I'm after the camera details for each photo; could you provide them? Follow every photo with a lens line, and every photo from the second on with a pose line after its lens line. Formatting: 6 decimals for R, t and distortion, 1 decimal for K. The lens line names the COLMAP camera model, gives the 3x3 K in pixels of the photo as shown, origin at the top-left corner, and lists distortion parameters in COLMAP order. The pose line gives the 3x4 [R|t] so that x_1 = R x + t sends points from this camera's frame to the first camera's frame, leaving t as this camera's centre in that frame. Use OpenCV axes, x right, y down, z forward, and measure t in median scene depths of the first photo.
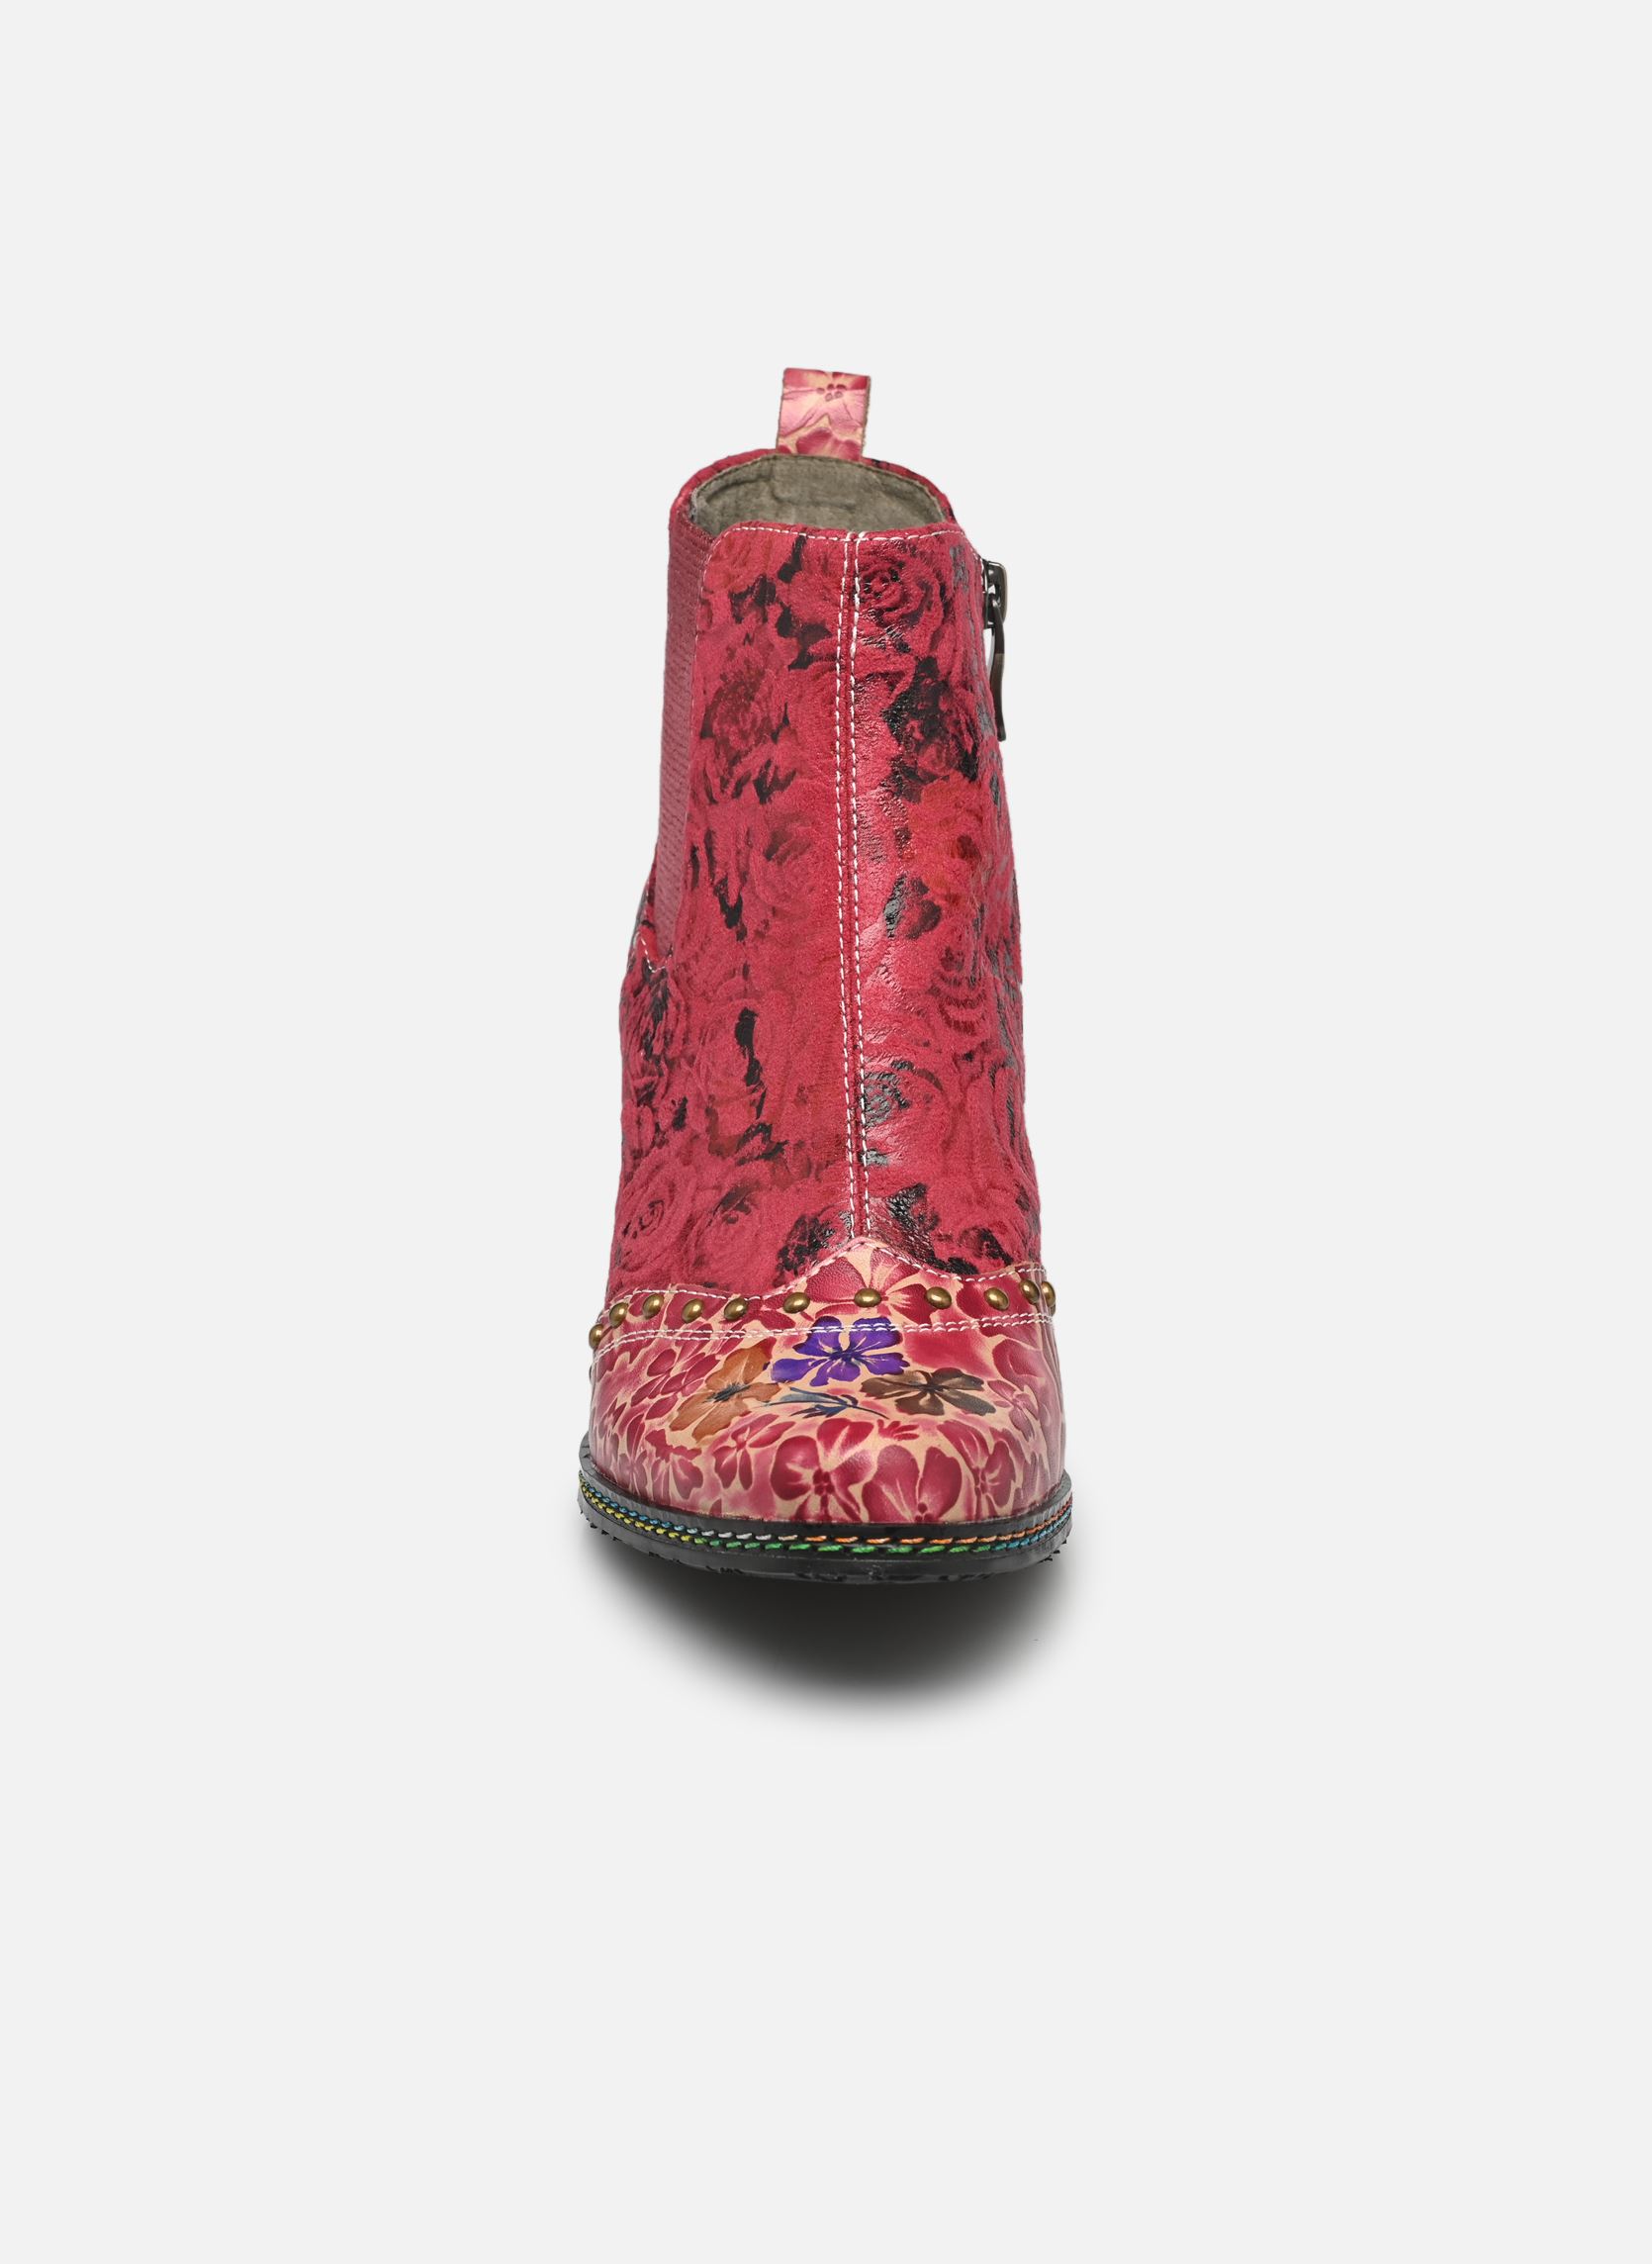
lens RADIAL K [[6877.9, 0, 826.0], [0, 6877.9, 1132.0], [0, 0, 1]] dist [-0.064609, -0.013698]
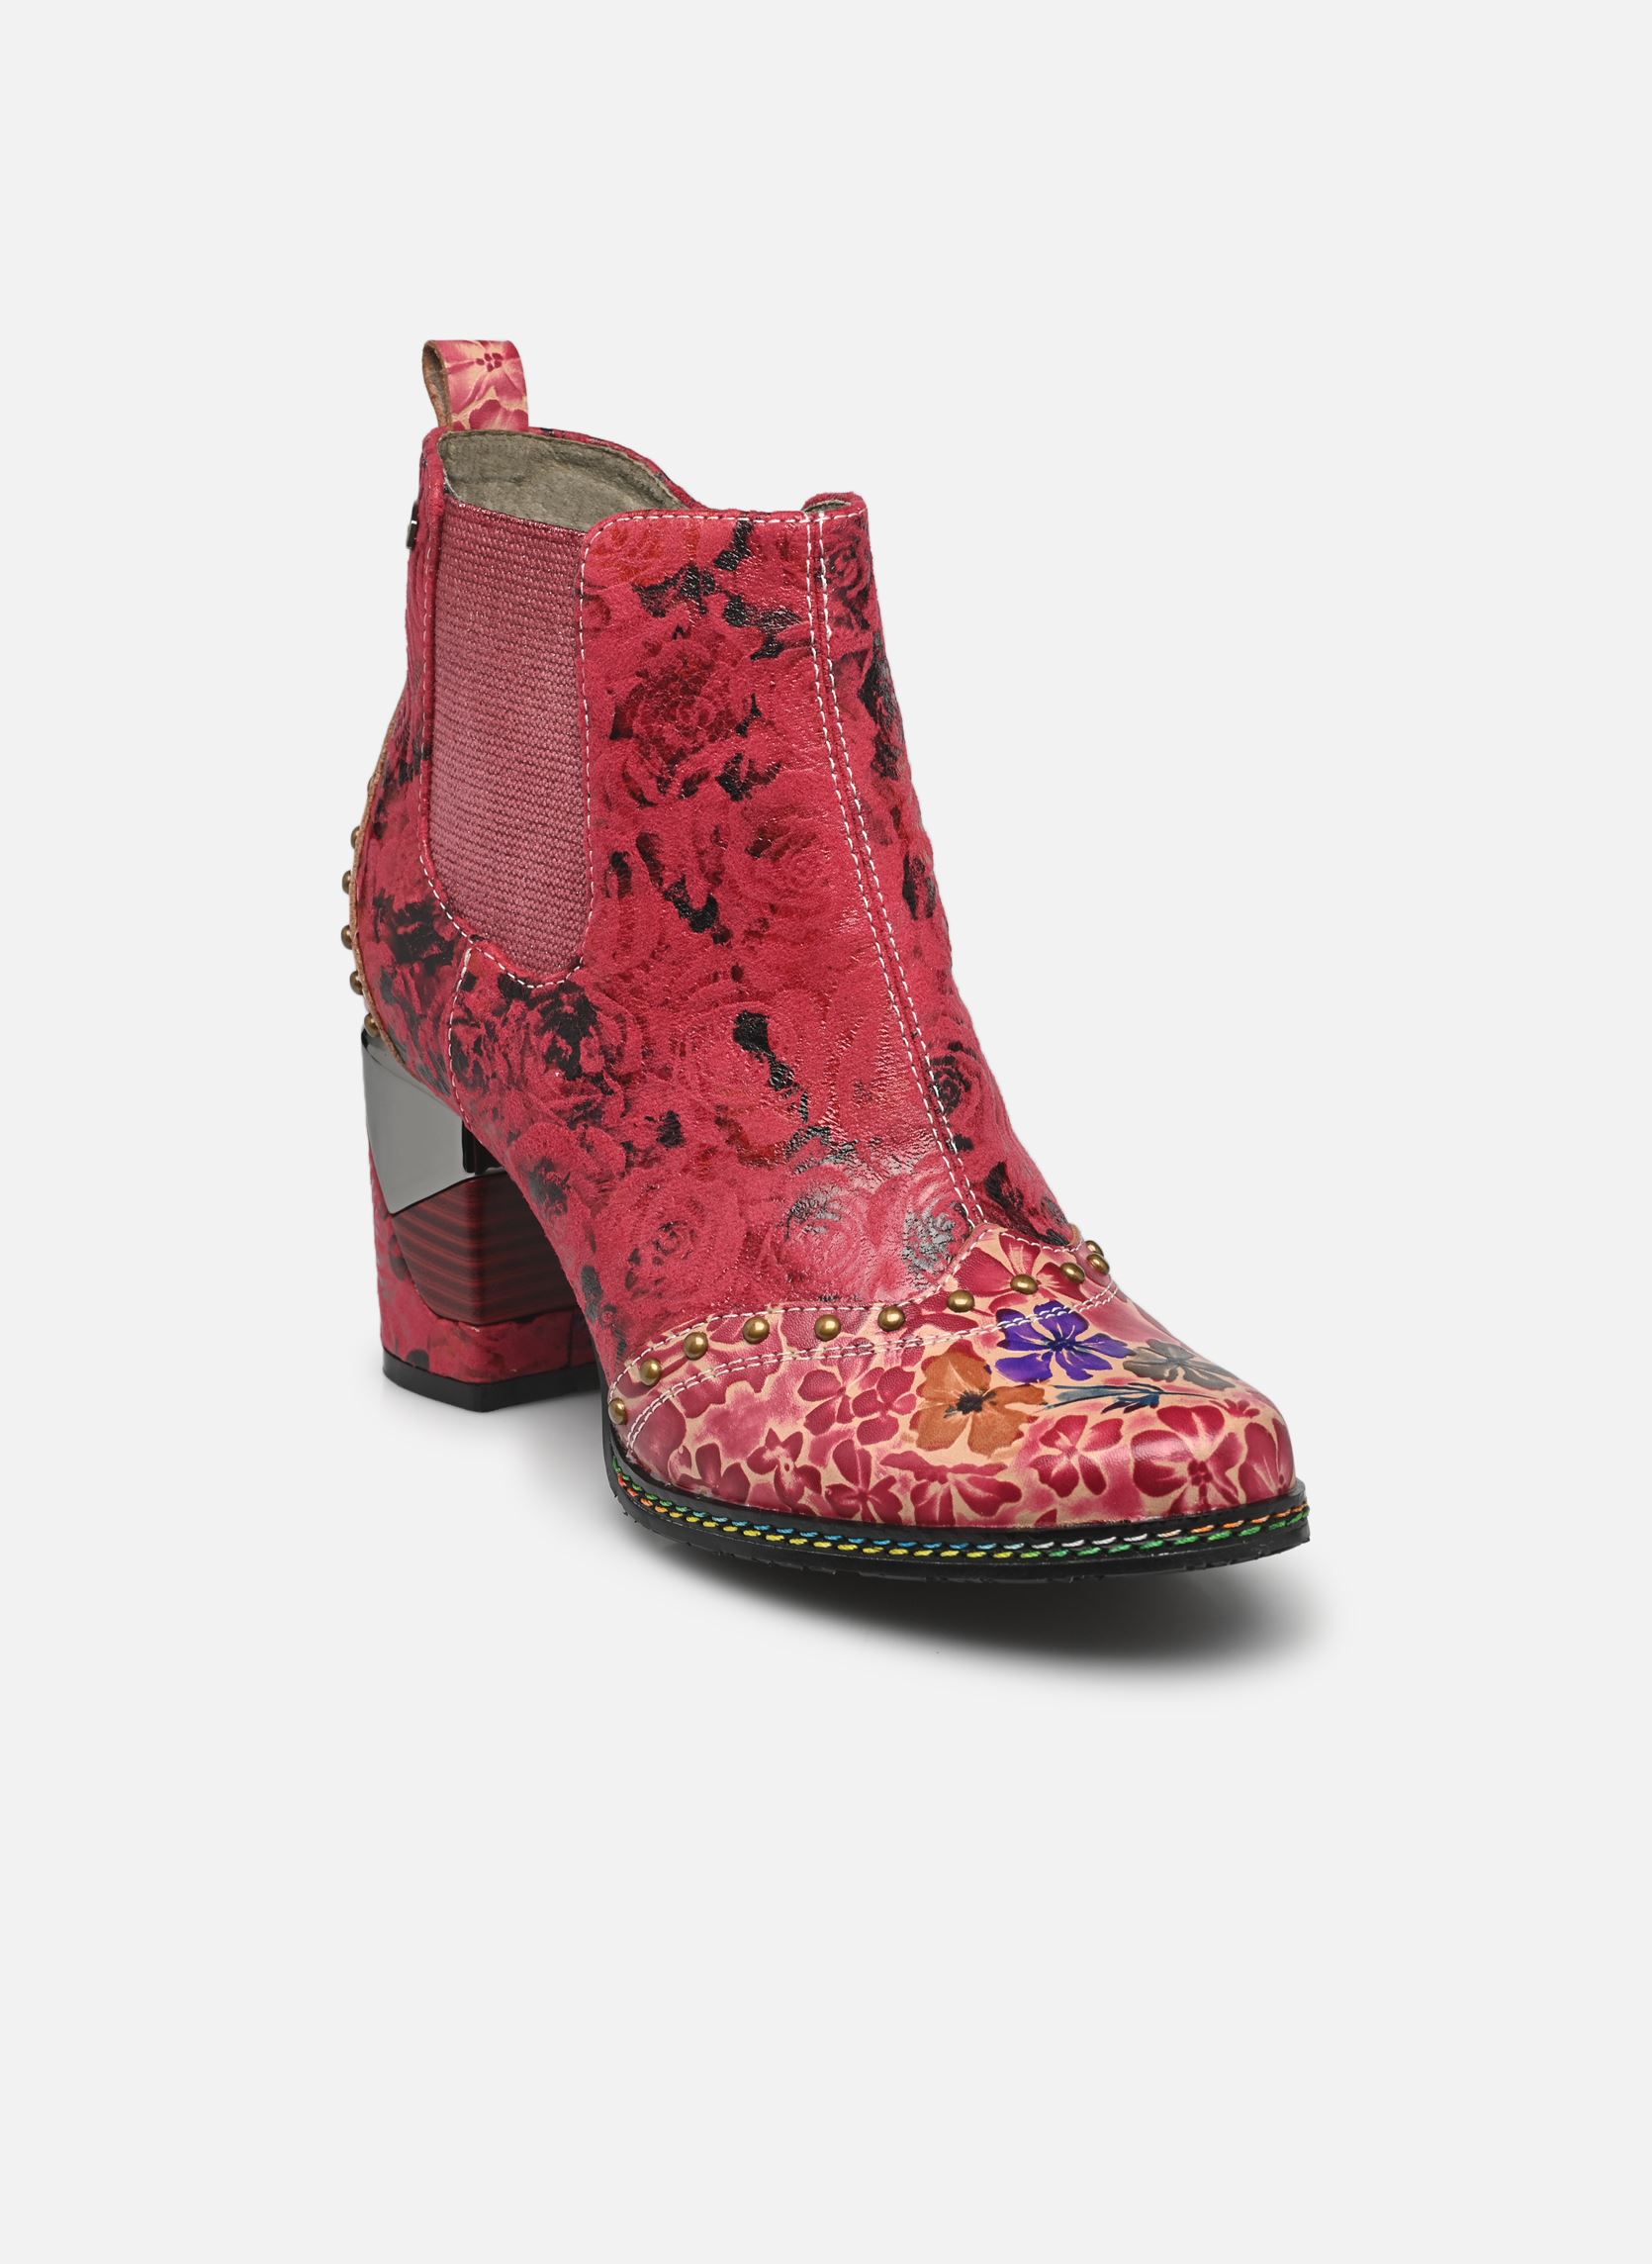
lens RADIAL K [[6877.9, 0, 826.0], [0, 6877.9, 1132.0], [0, 0, 1]] dist [-0.064609, -0.013698]
pose [[0.798461, -0.152702, 0.582359, -0.571116], [0.123161, 0.988272, 0.090274, -0.087511], [-0.589314, -0.000356, 0.807904, 0.209815]]
